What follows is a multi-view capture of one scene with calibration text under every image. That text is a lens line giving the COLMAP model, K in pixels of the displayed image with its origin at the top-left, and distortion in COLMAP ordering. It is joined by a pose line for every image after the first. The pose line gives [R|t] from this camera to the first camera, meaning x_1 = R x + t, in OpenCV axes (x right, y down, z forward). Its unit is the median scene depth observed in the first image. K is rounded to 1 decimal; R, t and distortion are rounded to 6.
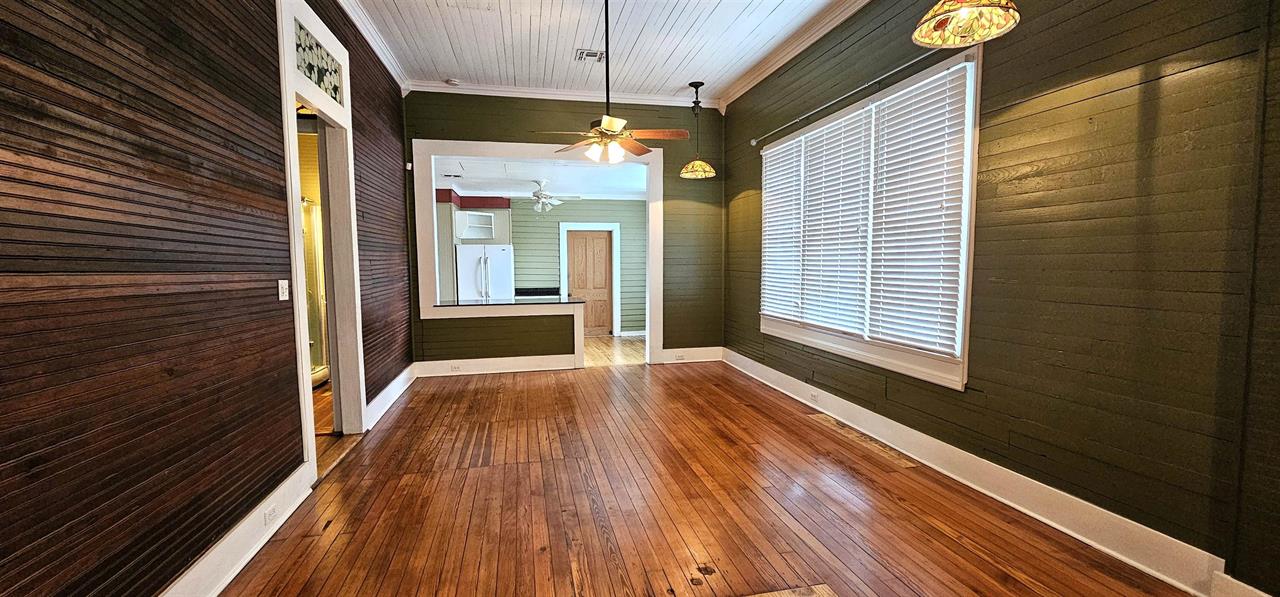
lens RADIAL K [[523.9, 0, 642.3], [0, 523.9, 300.6], [0, 0, 1]] dist [0.014992, 0.000198]
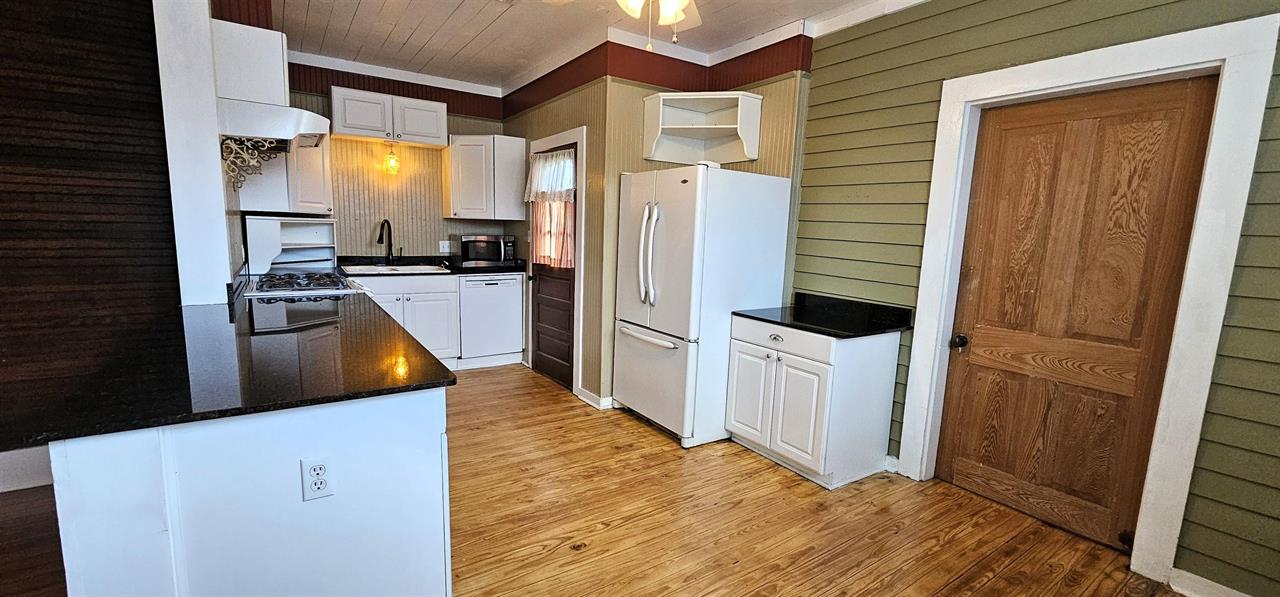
lens RADIAL K [[523.9, 0, 638.4], [0, 523.9, 303.7], [0, 0, 1]] dist [0.014992, 0.000198]
pose [[0.359822, 0.156586, -0.919788, 0.062861], [-0.101460, 0.986537, 0.128258, -0.049755], [0.927488, 0.047172, 0.370864, 0.732406]]
